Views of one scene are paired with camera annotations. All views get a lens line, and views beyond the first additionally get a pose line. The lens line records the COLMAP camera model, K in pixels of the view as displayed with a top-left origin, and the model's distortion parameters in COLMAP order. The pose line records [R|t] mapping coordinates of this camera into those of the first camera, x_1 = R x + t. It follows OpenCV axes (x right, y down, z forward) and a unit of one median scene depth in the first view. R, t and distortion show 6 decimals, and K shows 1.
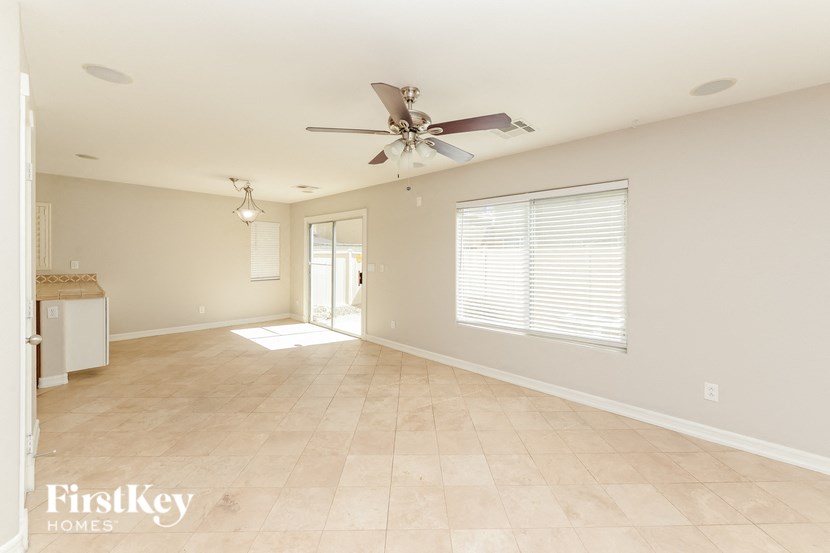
lens RADIAL K [[331.6, 0, 420.1], [0, 331.6, 260.3], [0, 0, 1]] dist [0.021757, 0.000004]
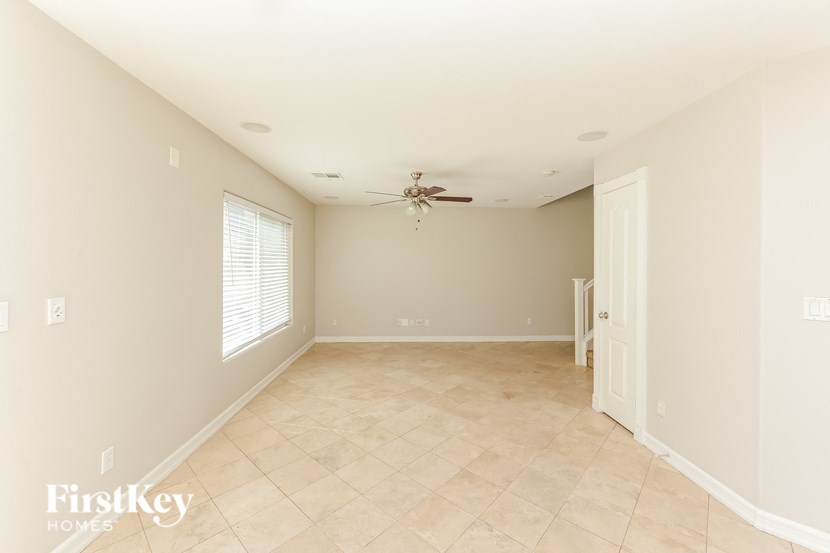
lens RADIAL K [[331.6, 0, 415.1], [0, 331.6, 270.4], [0, 0, 1]] dist [0.021757, 0.000004]
pose [[-0.715890, -0.016286, 0.698023, -0.878233], [-0.001827, 0.999768, 0.021452, -0.027514], [-0.698210, 0.014082, -0.715754, 1.585528]]
